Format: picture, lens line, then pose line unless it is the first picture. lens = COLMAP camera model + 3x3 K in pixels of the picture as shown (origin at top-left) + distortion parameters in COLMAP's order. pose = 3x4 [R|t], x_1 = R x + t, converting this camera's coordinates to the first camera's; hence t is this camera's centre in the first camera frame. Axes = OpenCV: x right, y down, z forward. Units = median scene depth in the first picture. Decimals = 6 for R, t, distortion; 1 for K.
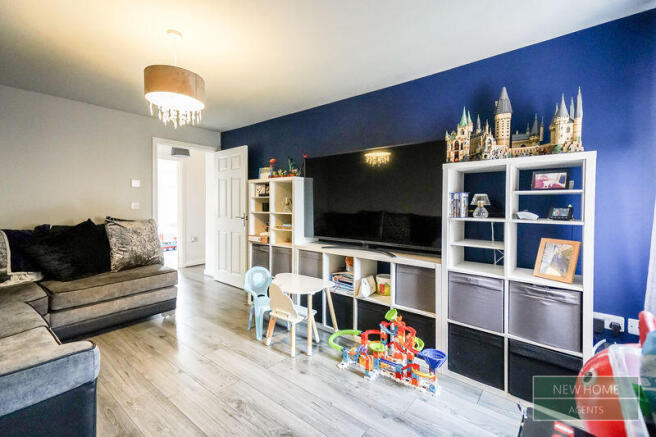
lens RADIAL K [[299.3, 0, 326.0], [0, 299.3, 208.6], [0, 0, 1]] dist [0.000061, -0.000006]
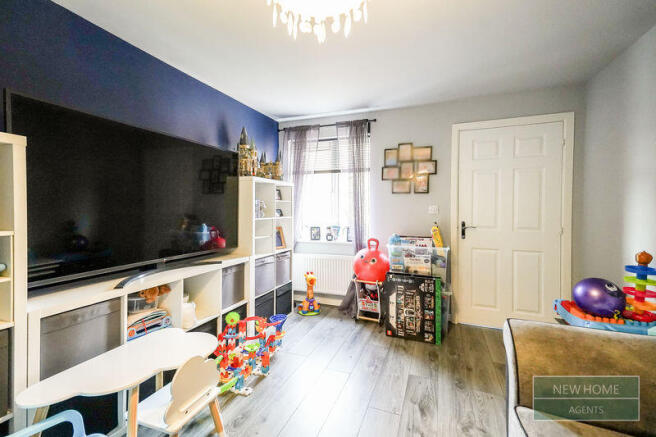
lens RADIAL K [[299.3, 0, 326.0], [0, 299.3, 208.6], [0, 0, 1]] dist [0.000061, -0.000006]
pose [[-0.319784, -0.010374, 0.947434, -0.911489], [0.019274, 0.999662, 0.017452, -0.027395], [-0.947294, 0.023841, -0.319476, 1.119755]]
